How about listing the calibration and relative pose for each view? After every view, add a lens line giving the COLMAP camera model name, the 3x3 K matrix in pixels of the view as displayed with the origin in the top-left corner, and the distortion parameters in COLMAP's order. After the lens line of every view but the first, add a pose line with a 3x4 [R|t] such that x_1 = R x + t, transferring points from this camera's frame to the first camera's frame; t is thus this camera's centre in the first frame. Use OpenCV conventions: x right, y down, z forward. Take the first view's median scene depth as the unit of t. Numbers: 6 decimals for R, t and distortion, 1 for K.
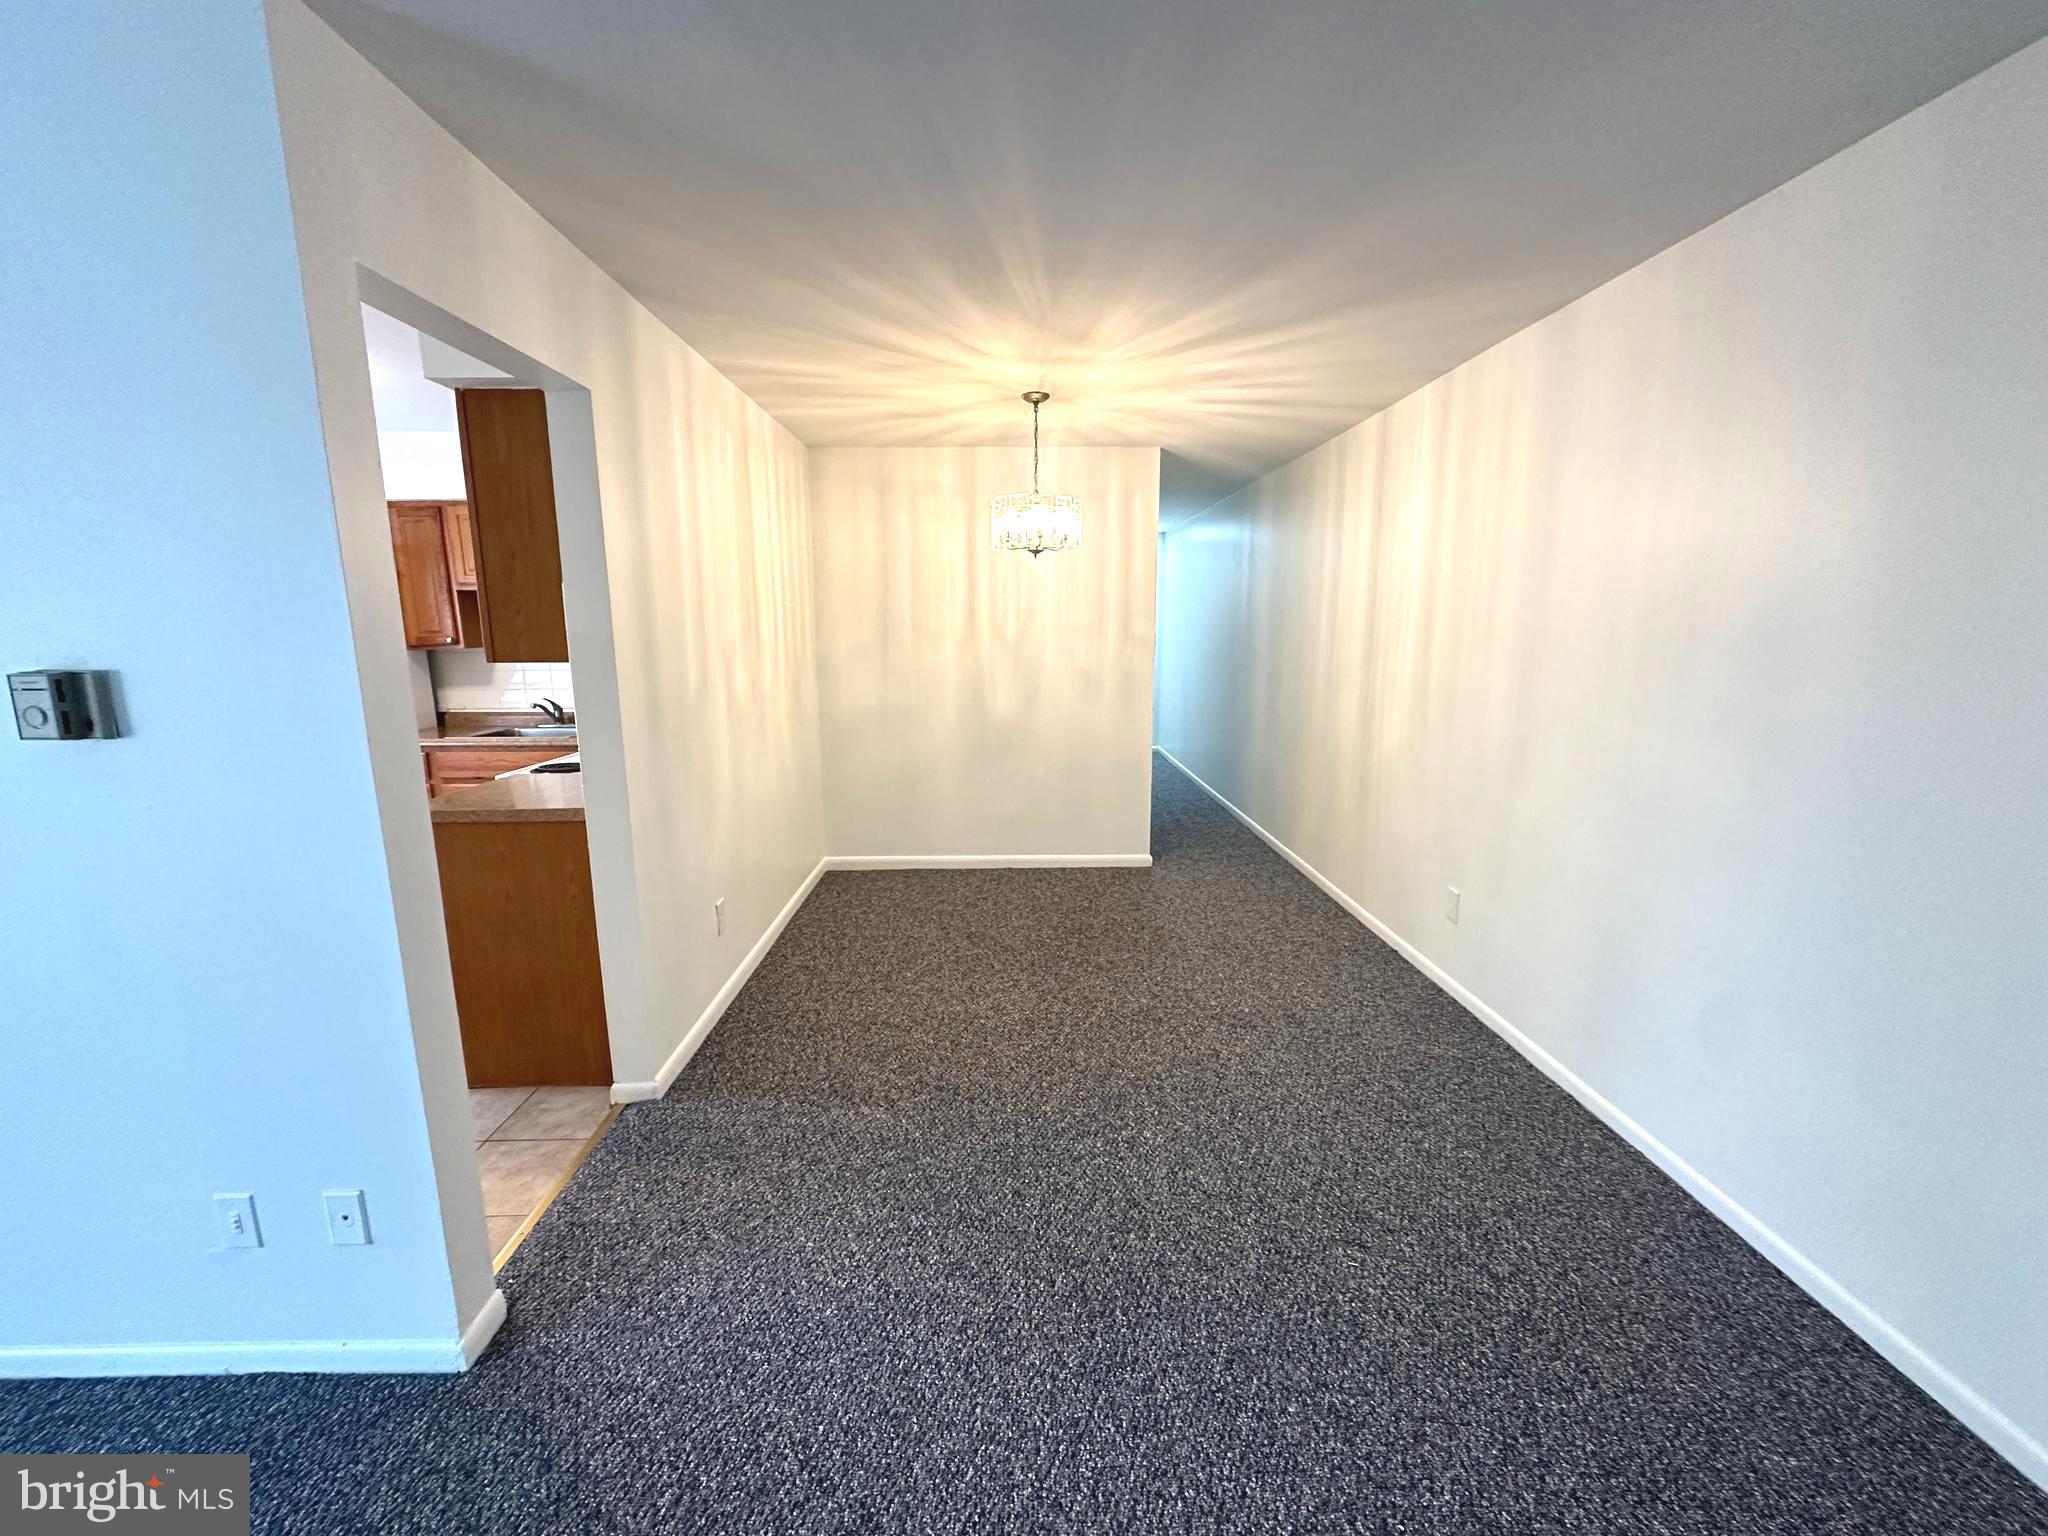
lens RADIAL K [[822.9, 0, 1024.0], [0, 822.9, 768.0], [0, 0, 1]] dist [-0.000331, 0.000261]
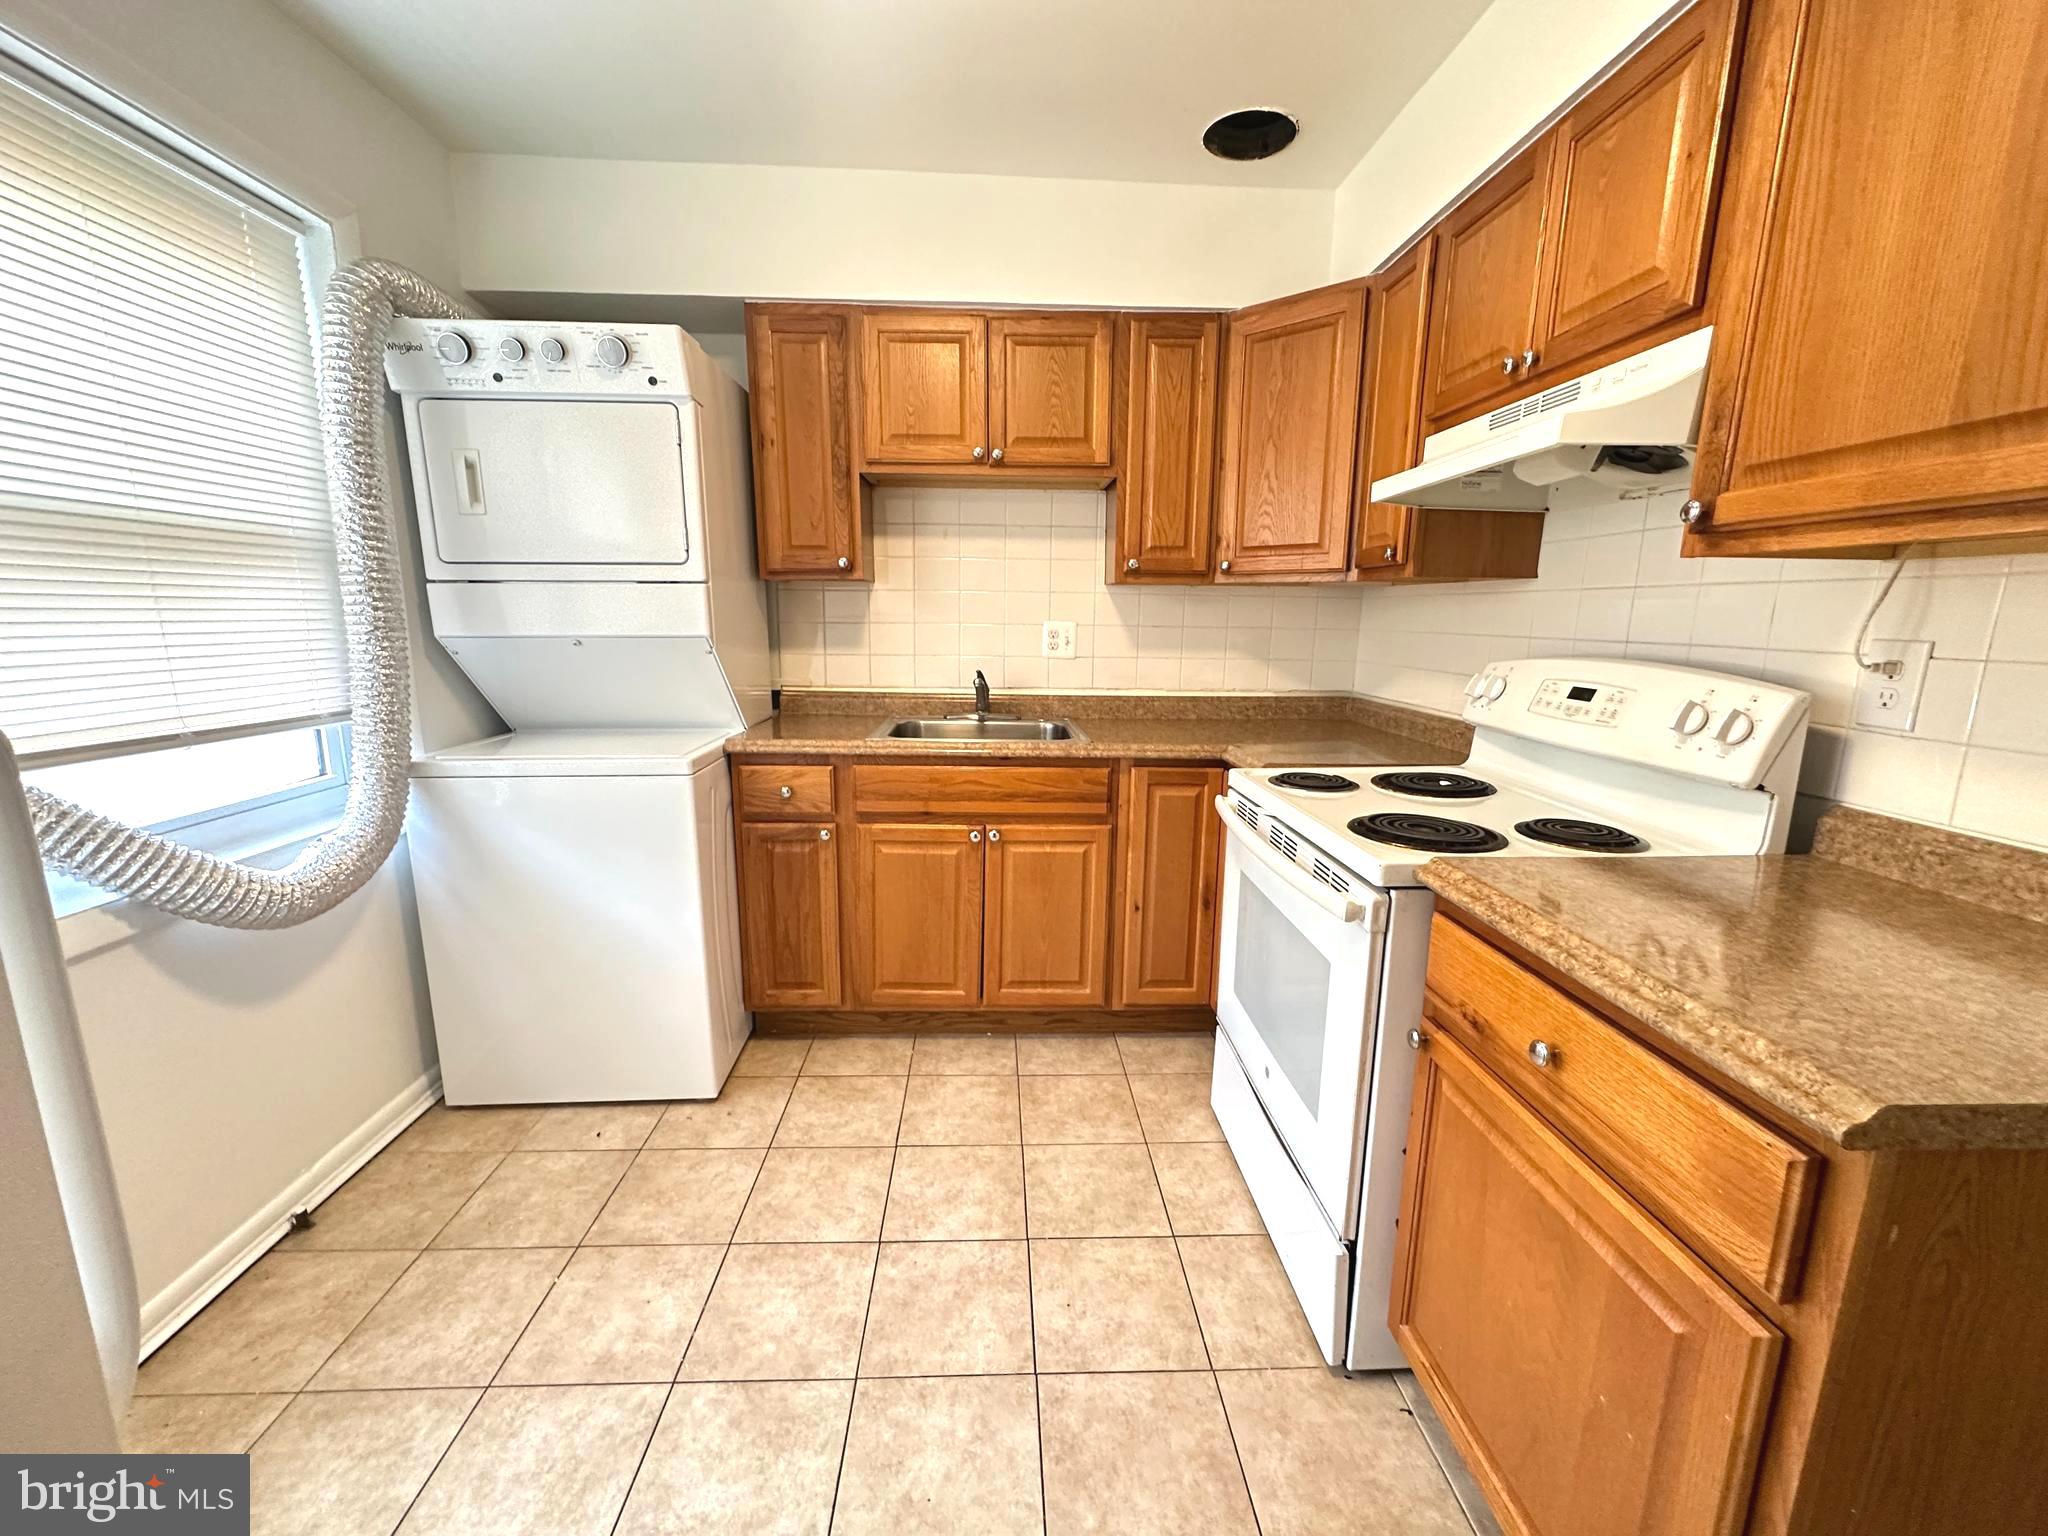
lens RADIAL K [[822.9, 0, 1024.0], [0, 822.9, 768.0], [0, 0, 1]] dist [-0.000331, 0.000261]
pose [[0.999631, 0.010300, 0.025143, -0.564301], [-0.010665, 0.999839, 0.014415, -0.024980], [-0.024990, -0.014678, 0.999580, 0.420463]]
